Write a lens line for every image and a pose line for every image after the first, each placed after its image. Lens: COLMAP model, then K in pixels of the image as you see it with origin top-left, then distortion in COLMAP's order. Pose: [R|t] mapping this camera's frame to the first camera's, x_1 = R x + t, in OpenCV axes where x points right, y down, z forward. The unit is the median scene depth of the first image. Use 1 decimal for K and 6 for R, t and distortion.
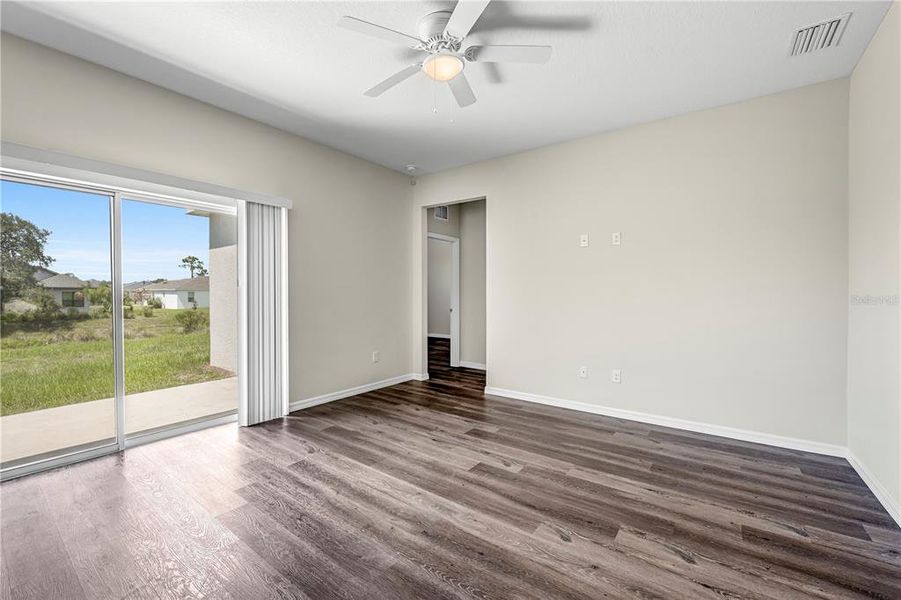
lens RADIAL K [[386.7, 0, 452.3], [0, 386.7, 289.7], [0, 0, 1]] dist [-0.008824, 0.000054]
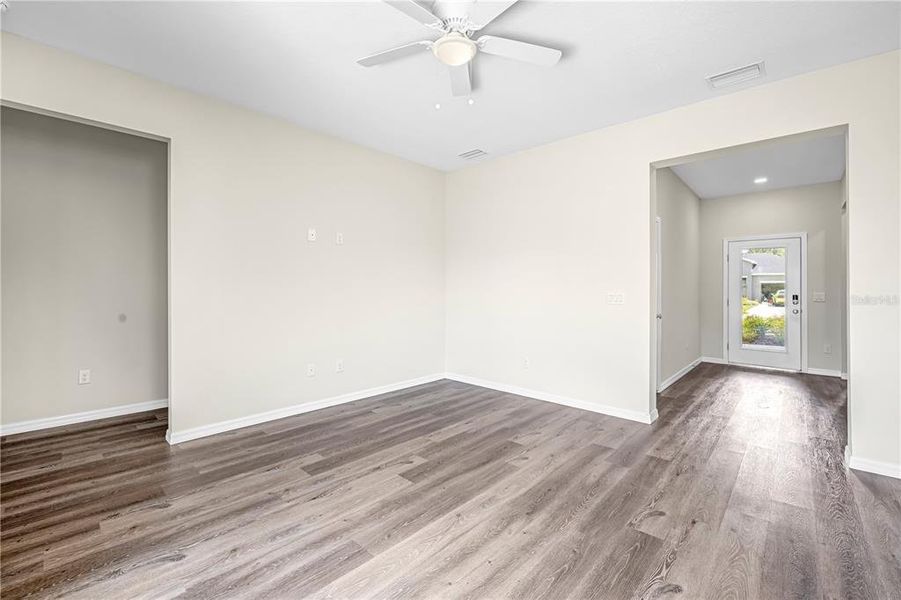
lens RADIAL K [[381.4, 0, 448.6], [0, 381.4, 285.5], [0, 0, 1]] dist [0.000586, -0.000095]
pose [[0.115192, 0.007989, 0.993311, -0.694529], [-0.014851, 0.999870, -0.006319, 0.000216], [-0.993232, -0.014024, 0.115296, 0.660832]]
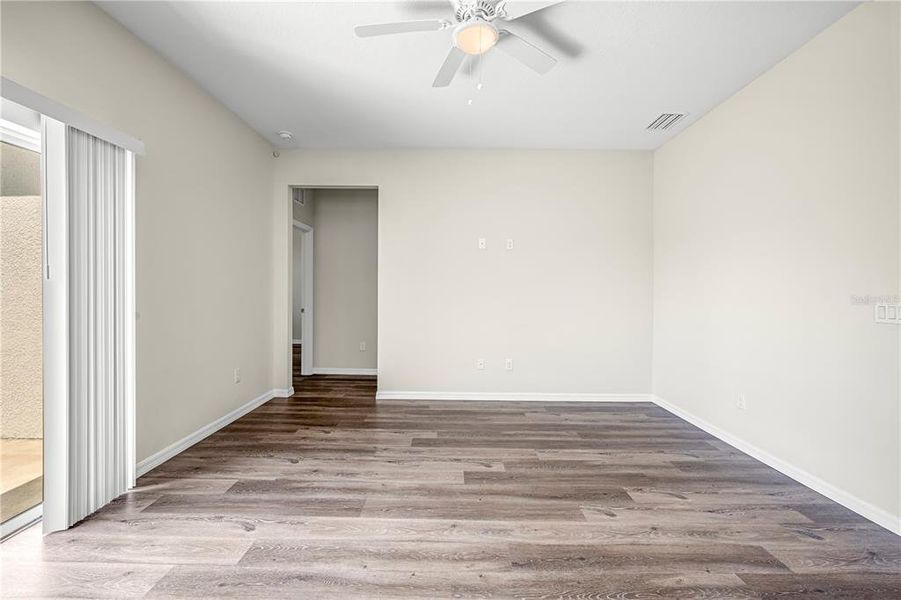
lens RADIAL K [[371.2, 0, 456.9], [0, 371.2, 294.0], [0, 0, 1]] dist [-0.000720, -0.000267]
pose [[0.802430, 0.000480, 0.596747, -0.411919], [-0.013005, 0.999776, 0.016683, -0.003665], [-0.596605, -0.021148, 0.802256, 0.241972]]
